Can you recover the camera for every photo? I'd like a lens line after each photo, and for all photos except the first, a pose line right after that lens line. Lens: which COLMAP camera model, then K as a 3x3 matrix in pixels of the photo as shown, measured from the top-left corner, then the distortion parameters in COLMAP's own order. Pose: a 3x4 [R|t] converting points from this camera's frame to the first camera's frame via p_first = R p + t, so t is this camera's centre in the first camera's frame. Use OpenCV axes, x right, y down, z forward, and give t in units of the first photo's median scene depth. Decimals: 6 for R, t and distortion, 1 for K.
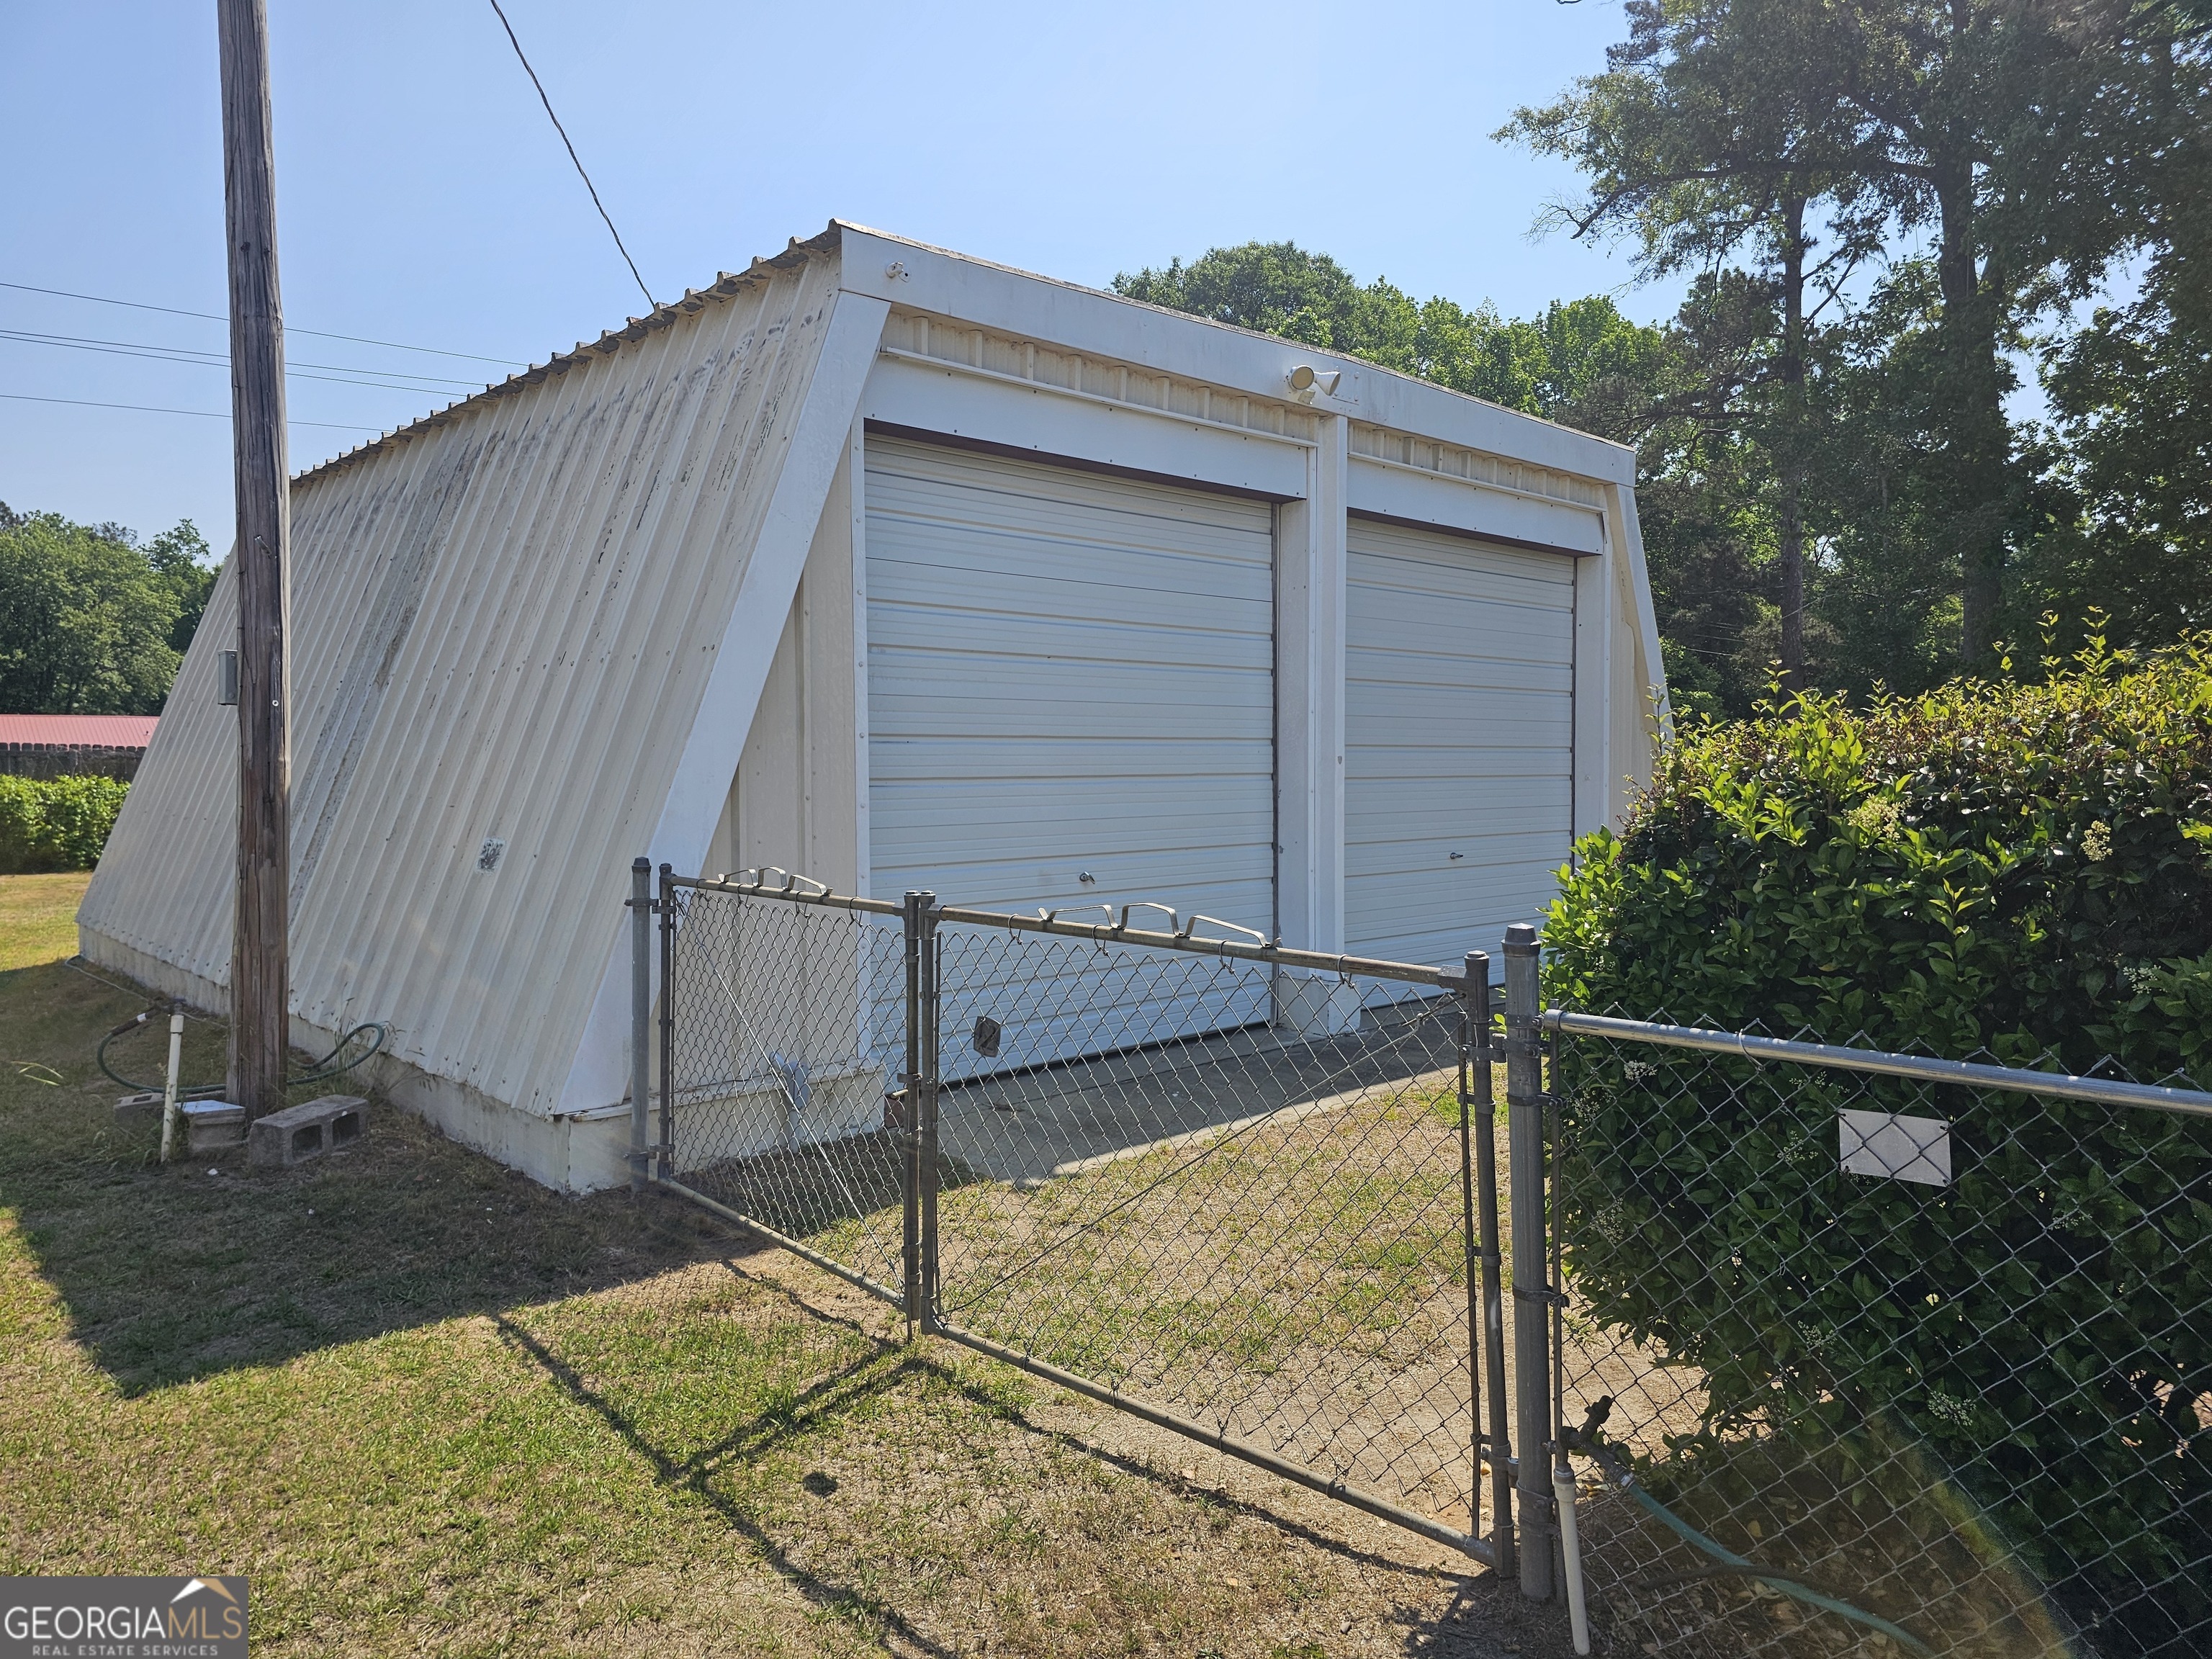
lens RADIAL K [[1492.5, 0, 1106.0], [0, 1492.5, 829.5], [0, 0, 1]] dist [0.074051, -0.082319]
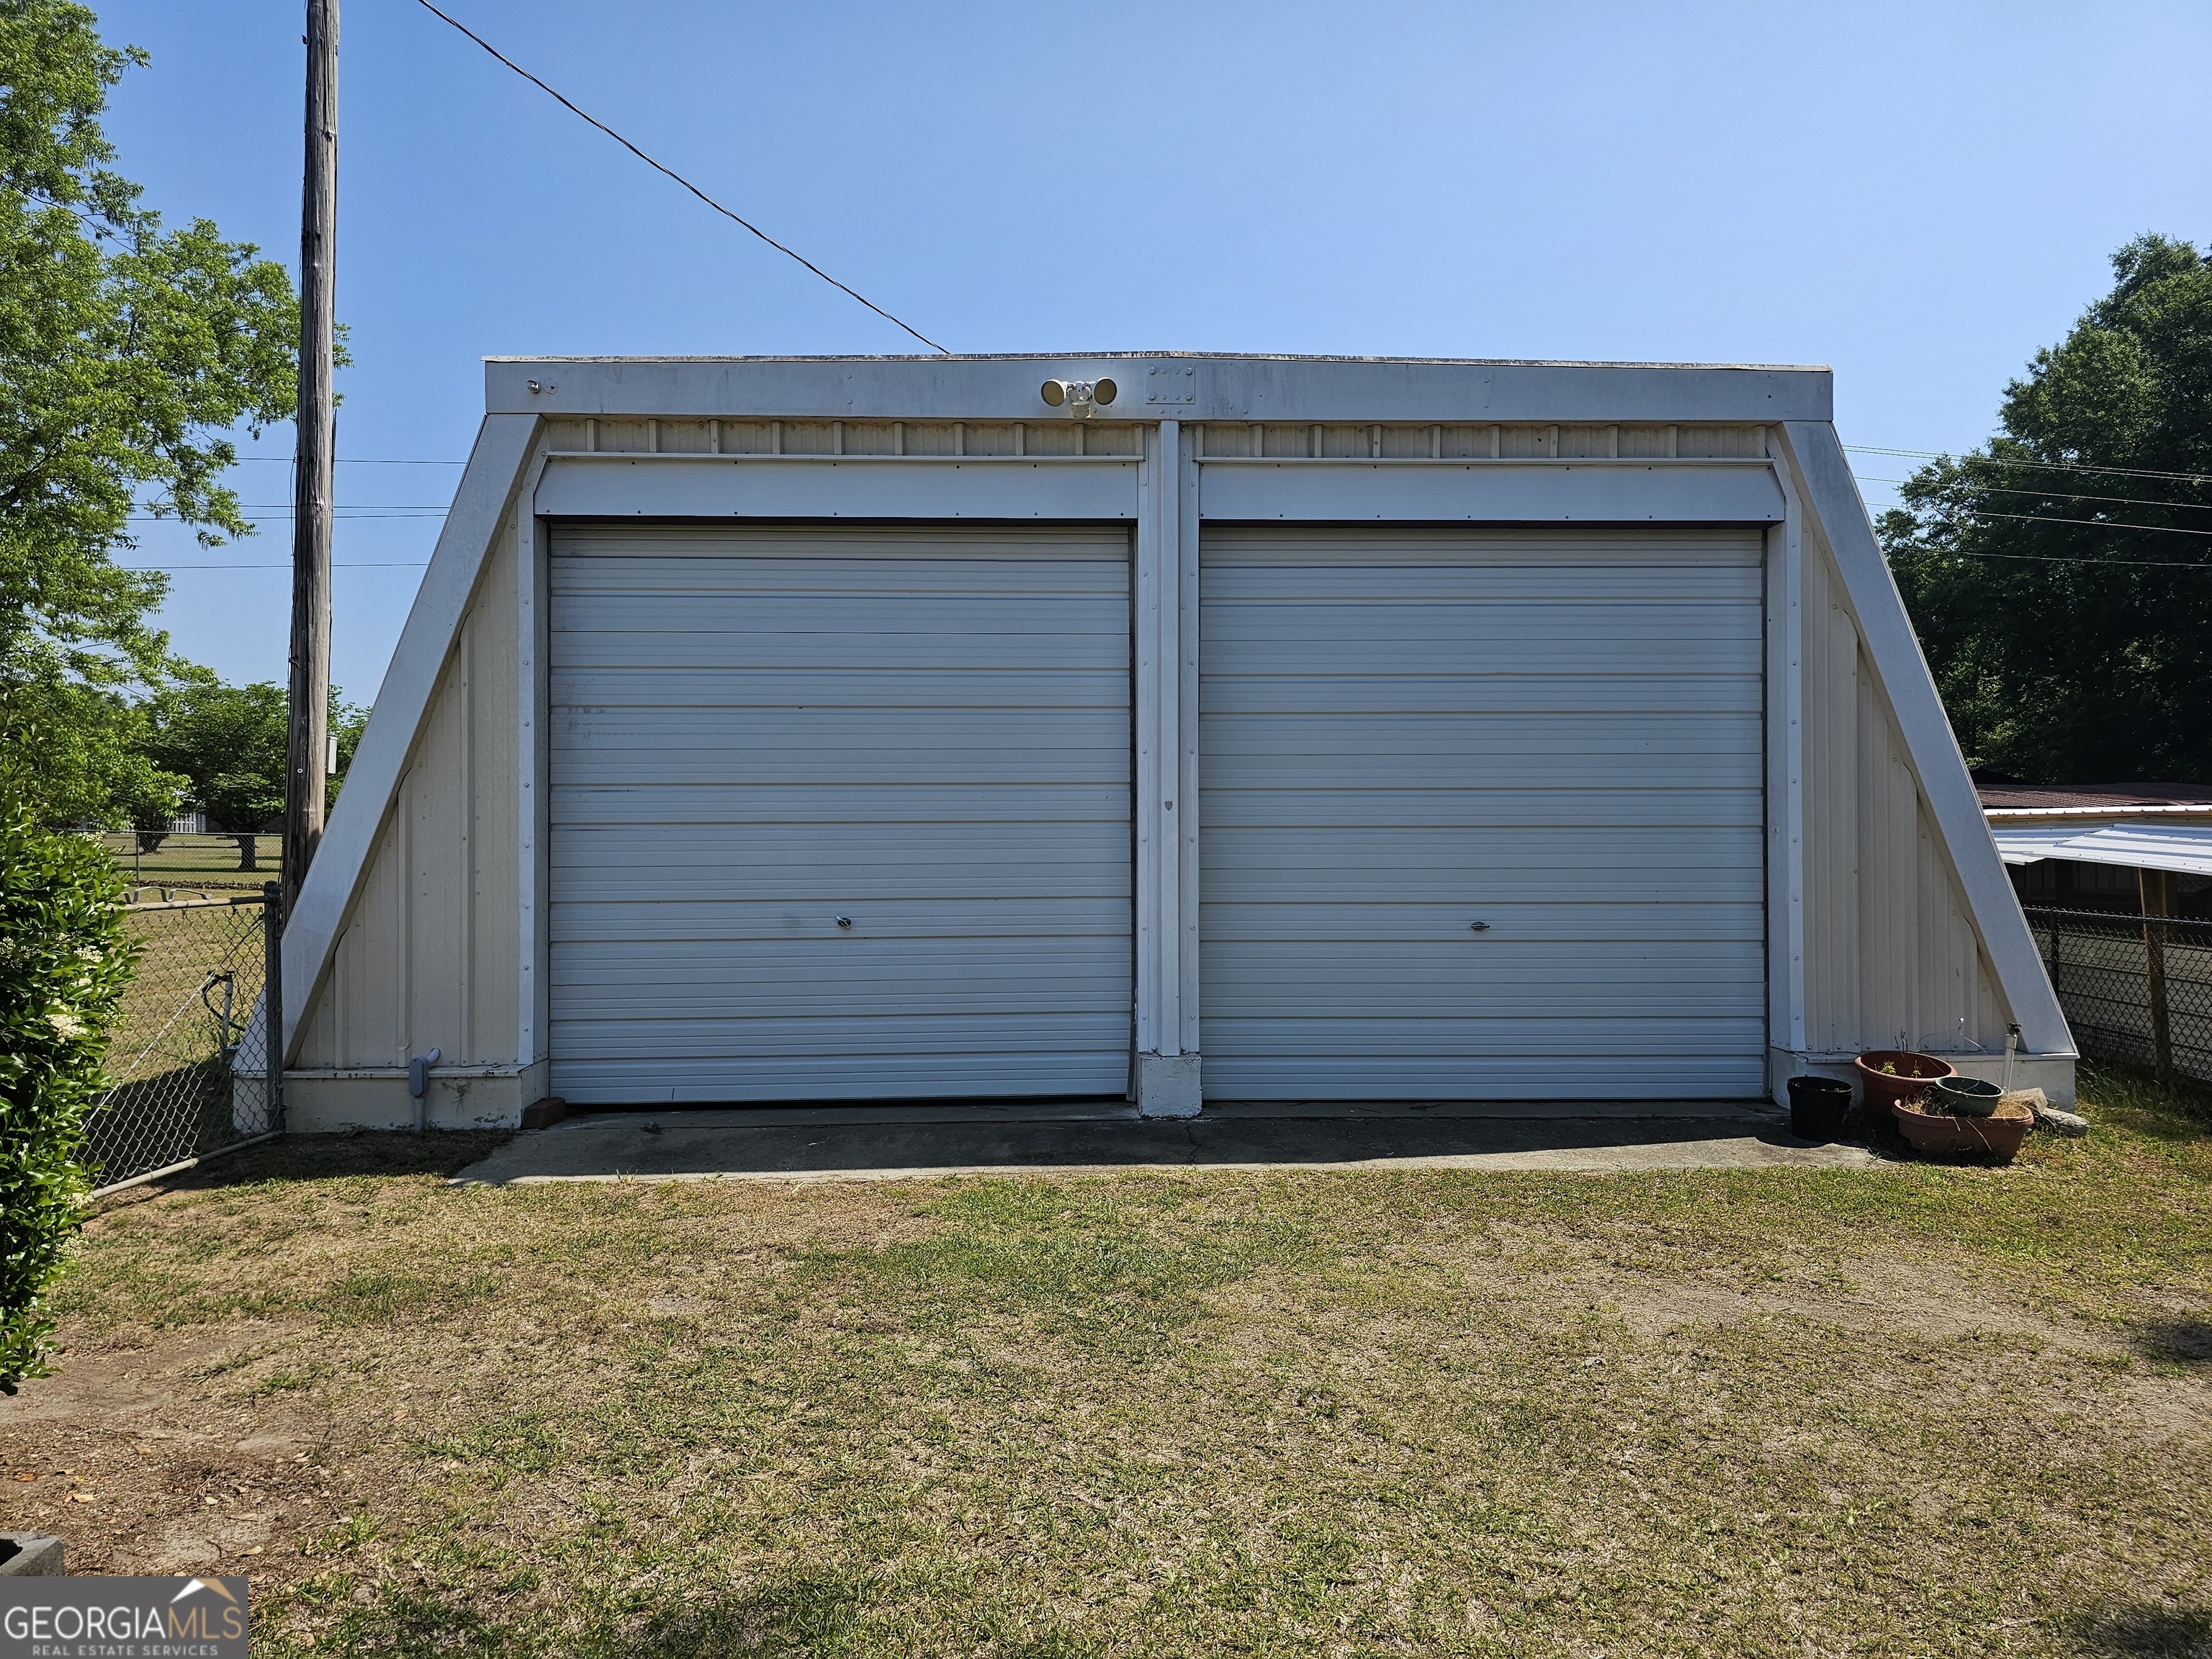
lens RADIAL K [[1492.5, 0, 1106.0], [0, 1492.5, 829.5], [0, 0, 1]] dist [0.074051, -0.082319]
pose [[0.757580, -0.008322, -0.652690, 0.728903], [-0.027131, 0.998653, -0.044223, 0.008641], [0.652179, 0.051211, 0.756334, 0.319441]]
